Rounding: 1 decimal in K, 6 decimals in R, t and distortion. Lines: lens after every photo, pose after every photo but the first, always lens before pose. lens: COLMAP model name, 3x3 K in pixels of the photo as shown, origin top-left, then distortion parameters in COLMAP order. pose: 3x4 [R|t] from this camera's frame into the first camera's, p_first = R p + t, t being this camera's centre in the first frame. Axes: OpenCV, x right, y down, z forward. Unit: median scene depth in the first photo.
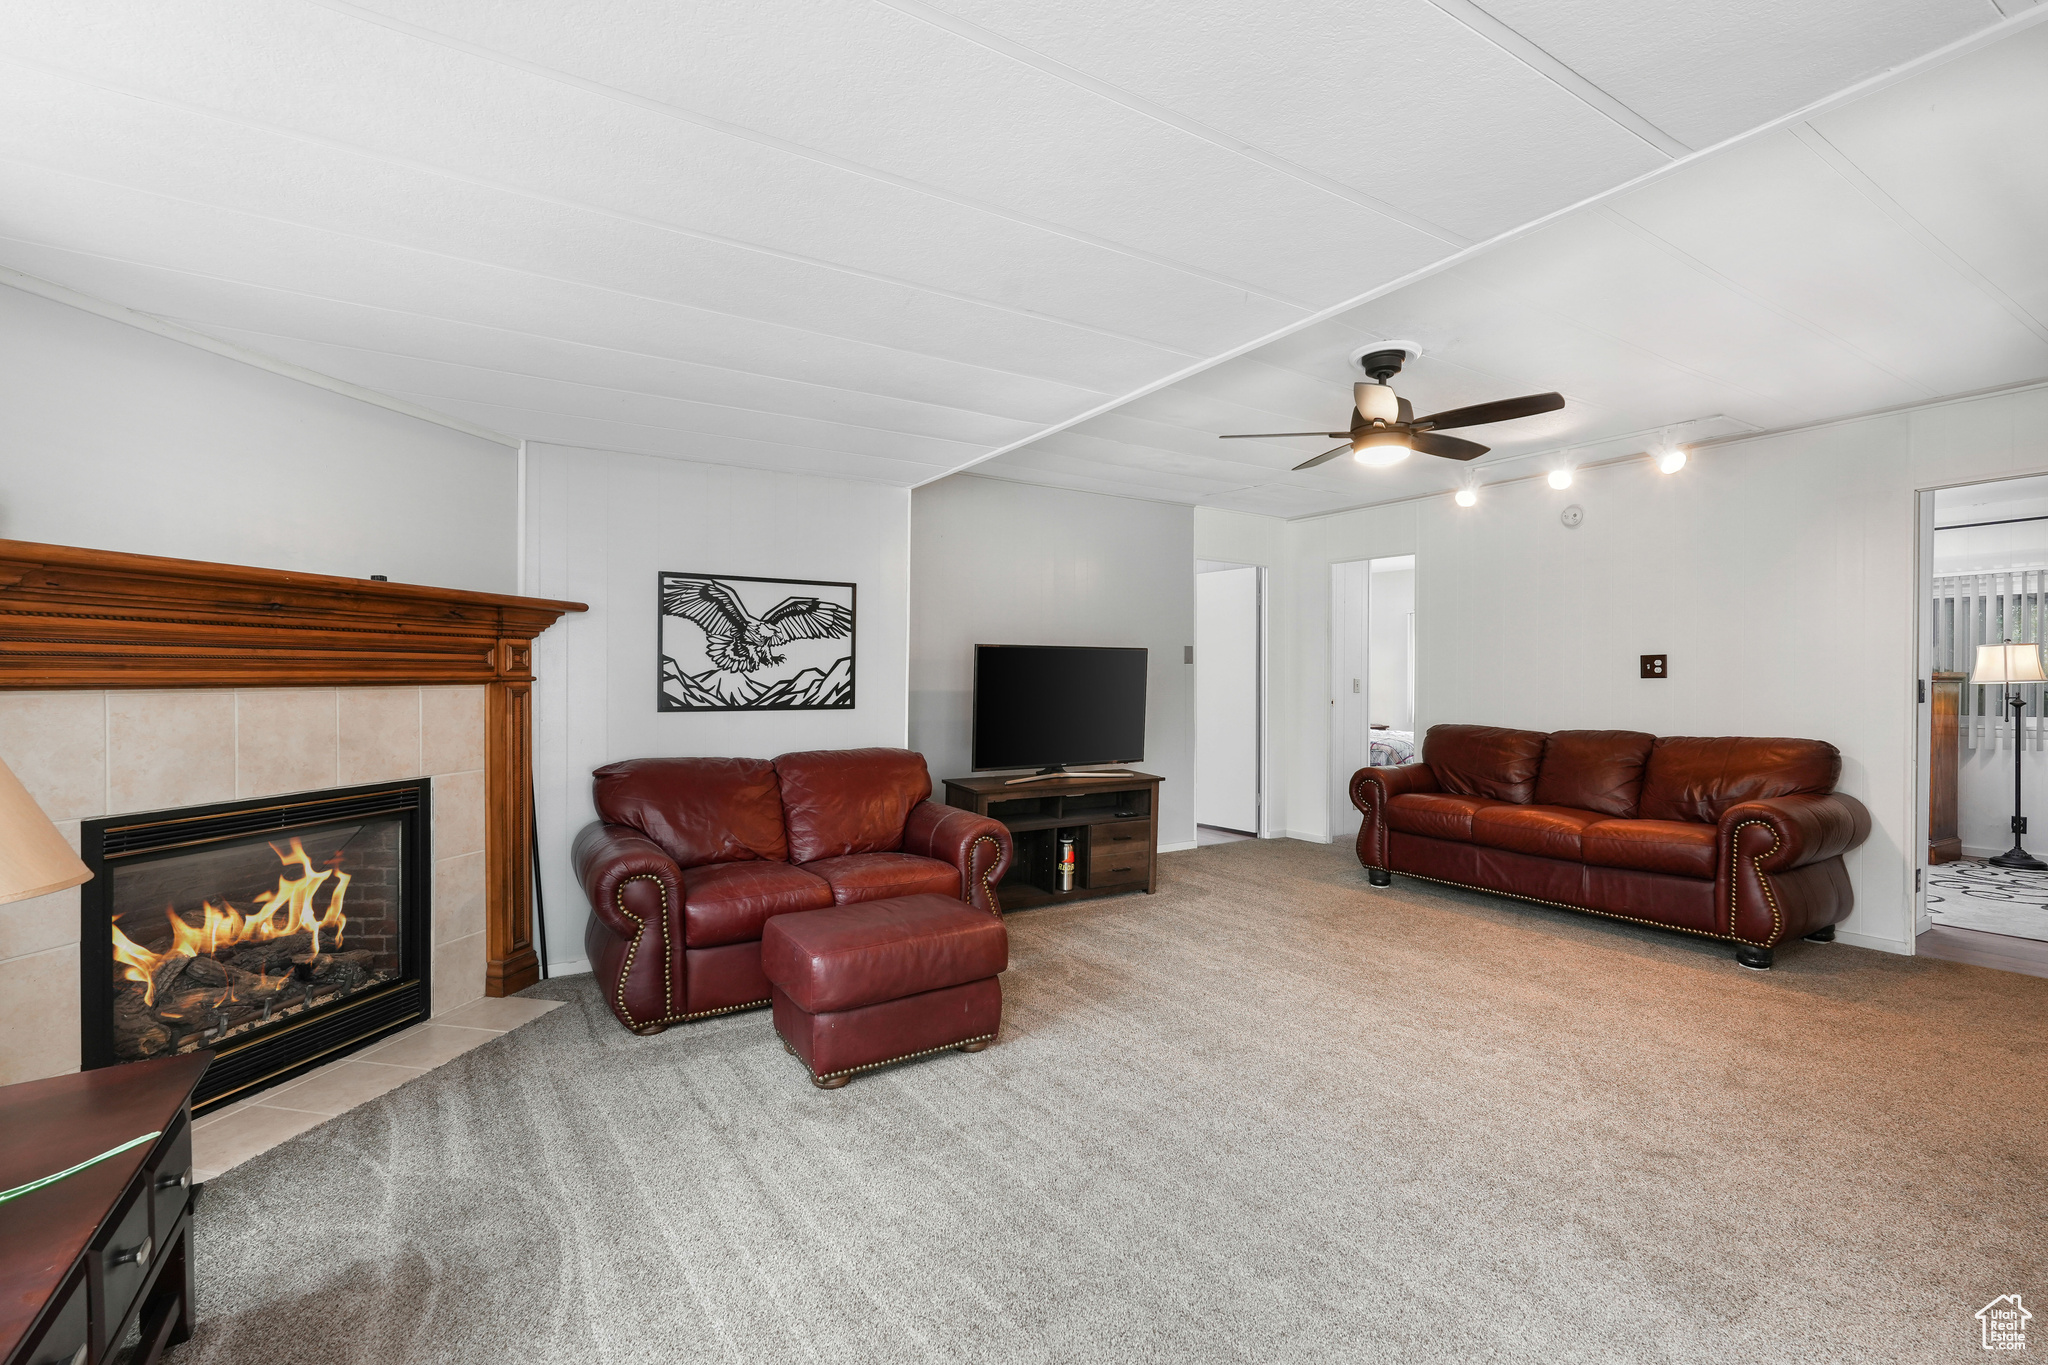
lens RADIAL K [[923.7, 0, 1024.0], [0, 923.7, 682.5], [0, 0, 1]] dist [0.081143, 0.000007]
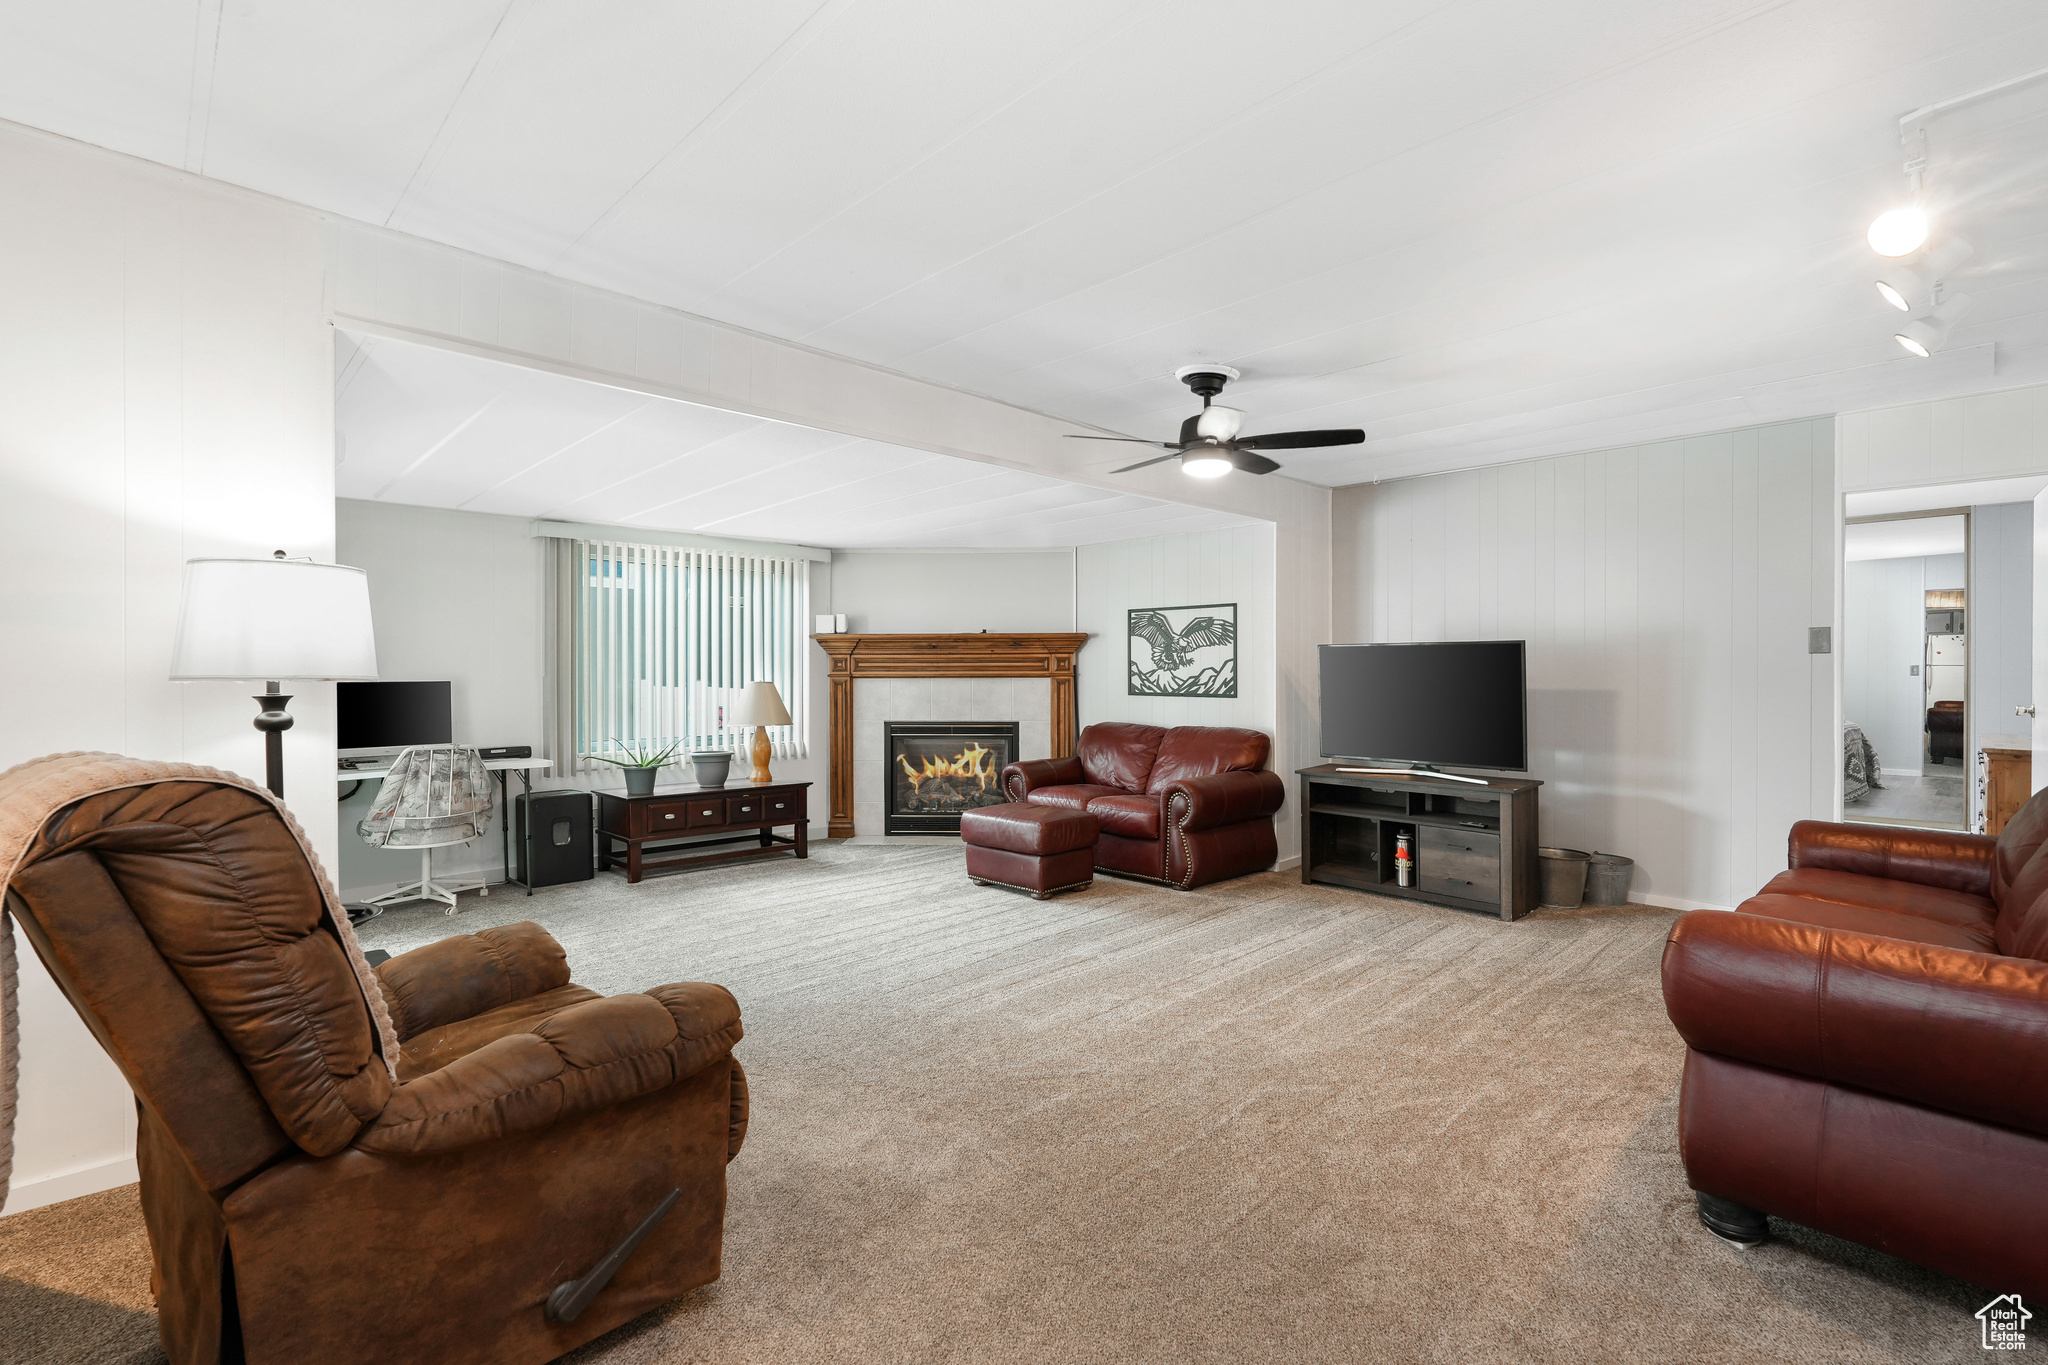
lens RADIAL K [[902.8, 0, 1024.0], [0, 902.8, 682.5], [0, 0, 1]] dist [-0.000430, -0.000014]
pose [[0.214619, 0.013085, -0.976610, 1.069488], [-0.002760, 0.999914, 0.012791, -0.009813], [0.976694, -0.000050, 0.214637, 0.452566]]
